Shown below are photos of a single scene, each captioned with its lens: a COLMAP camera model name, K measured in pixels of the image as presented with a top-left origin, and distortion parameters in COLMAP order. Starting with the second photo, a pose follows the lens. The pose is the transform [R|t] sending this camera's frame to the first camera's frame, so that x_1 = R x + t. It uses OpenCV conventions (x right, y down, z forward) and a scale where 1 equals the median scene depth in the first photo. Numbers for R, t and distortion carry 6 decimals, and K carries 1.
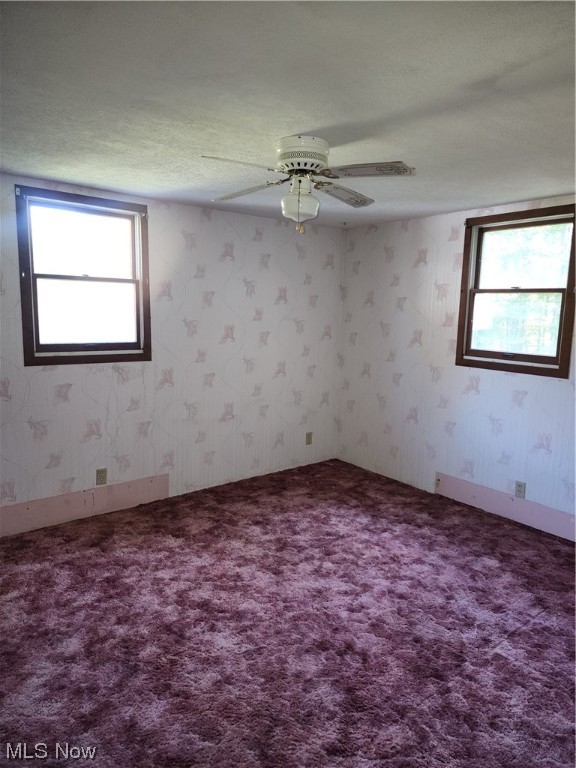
lens RADIAL K [[512.5, 0, 288.2], [0, 512.5, 383.0], [0, 0, 1]] dist [0.060840, -0.026756]
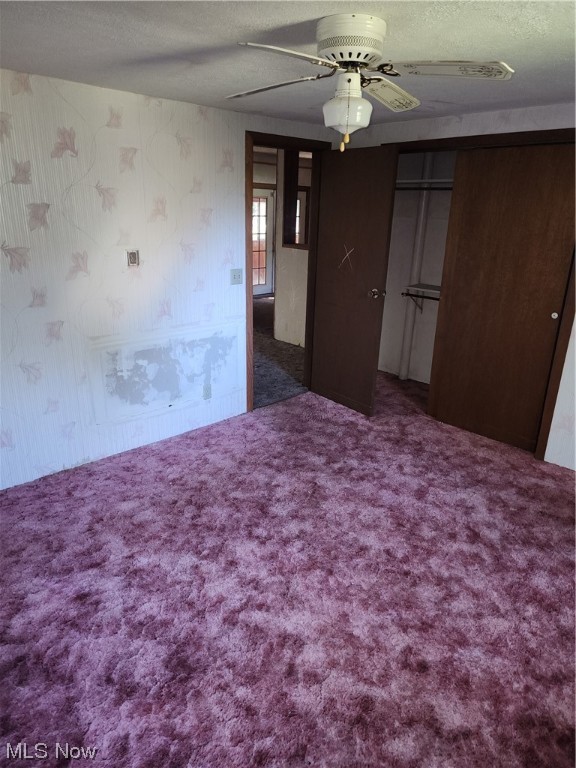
lens RADIAL K [[512.5, 0, 288.3], [0, 512.5, 383.8], [0, 0, 1]] dist [0.060840, -0.026756]
pose [[-0.993910, -0.020016, -0.108361, 0.170986], [-0.068780, 0.880978, 0.468132, -0.302948], [0.086093, 0.472734, -0.876989, 1.651203]]
